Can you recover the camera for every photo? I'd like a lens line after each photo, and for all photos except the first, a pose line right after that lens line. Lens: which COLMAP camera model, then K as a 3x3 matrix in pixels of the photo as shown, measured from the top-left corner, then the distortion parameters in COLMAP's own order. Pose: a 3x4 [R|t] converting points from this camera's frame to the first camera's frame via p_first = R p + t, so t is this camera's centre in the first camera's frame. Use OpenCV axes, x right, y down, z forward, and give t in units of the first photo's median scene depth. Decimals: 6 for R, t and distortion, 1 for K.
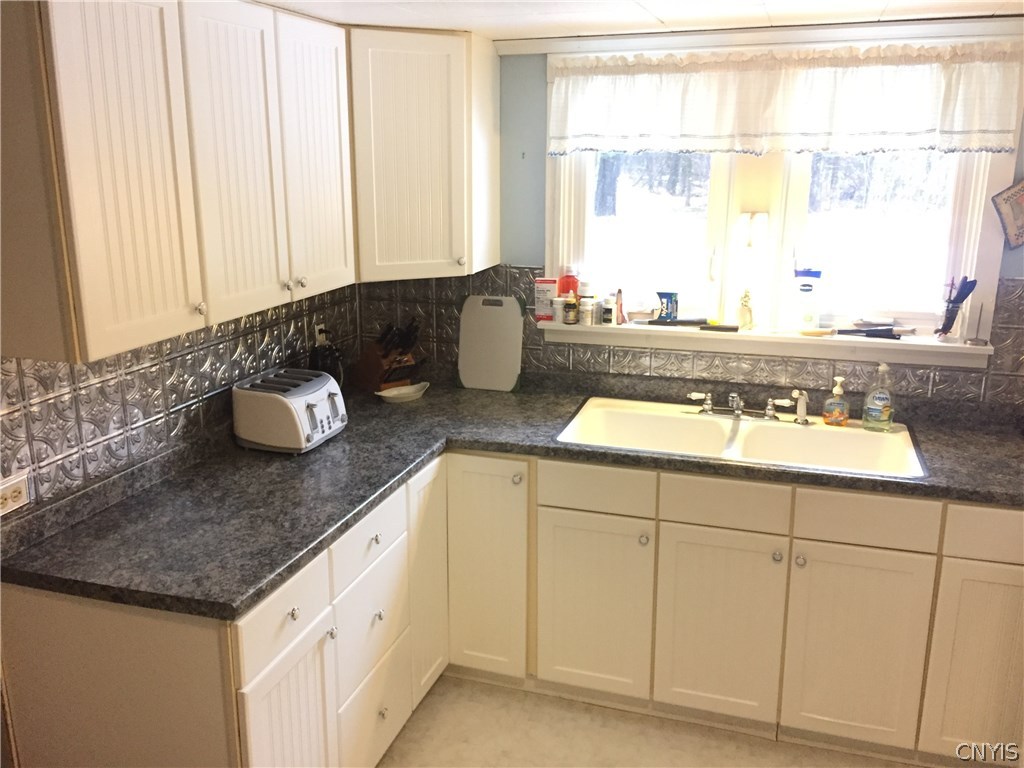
lens RADIAL K [[880.6, 0, 511.4], [0, 880.6, 383.5], [0, 0, 1]] dist [0.092234, -0.123890]
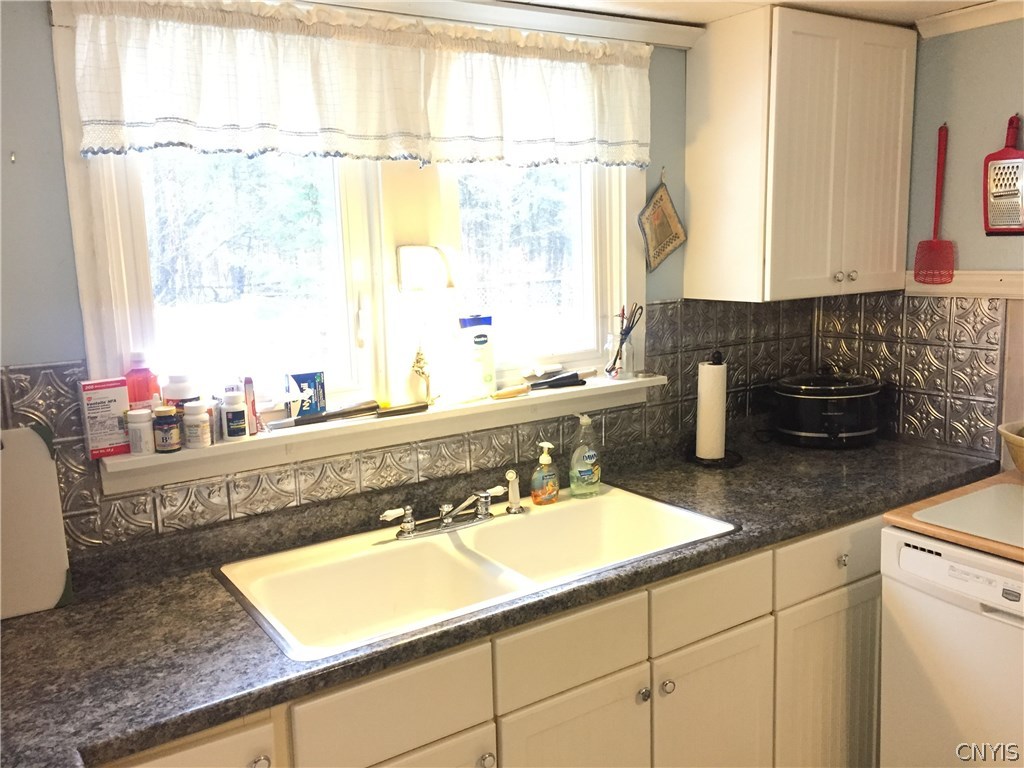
lens RADIAL K [[880.6, 0, 507.6], [0, 880.6, 382.2], [0, 0, 1]] dist [0.092234, -0.123890]
pose [[0.620258, -0.143618, 0.771138, -0.253886], [0.230064, 0.973168, -0.003806, -0.064391], [-0.749900, 0.179771, 0.636657, 0.511968]]
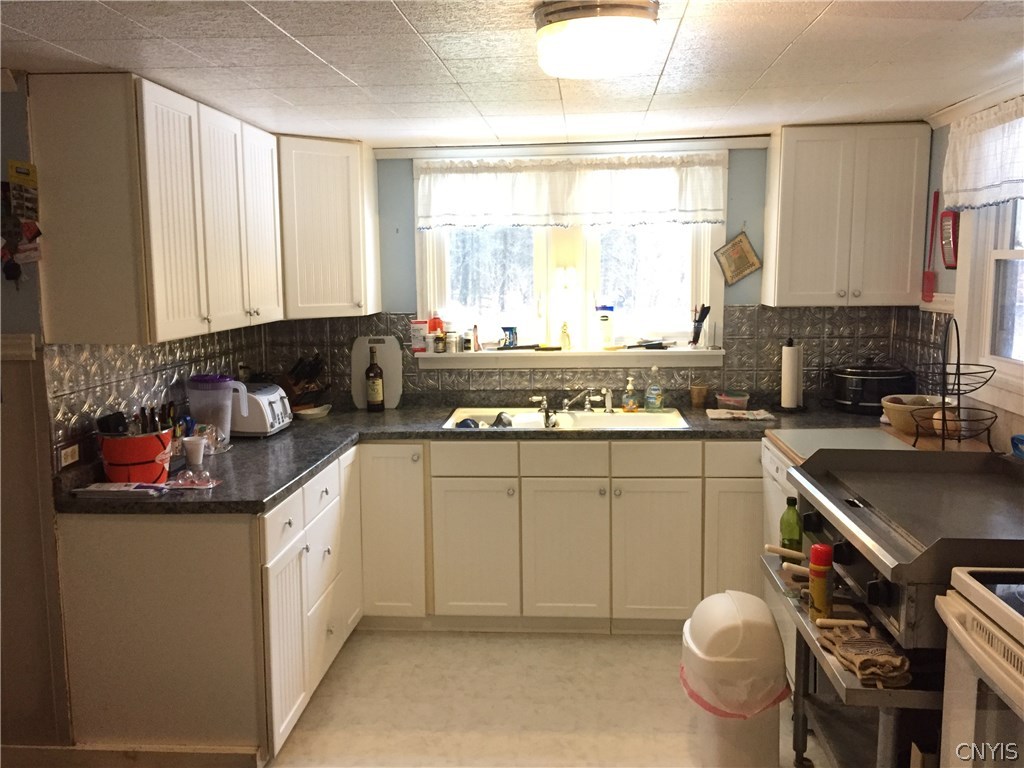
lens RADIAL K [[880.6, 0, 508.7], [0, 880.6, 387.1], [0, 0, 1]] dist [0.092234, -0.123890]
pose [[0.973192, -0.042191, 0.226090, -0.148718], [0.070125, 0.990655, -0.116984, 0.161871], [-0.219041, 0.129703, 0.967056, -0.337816]]
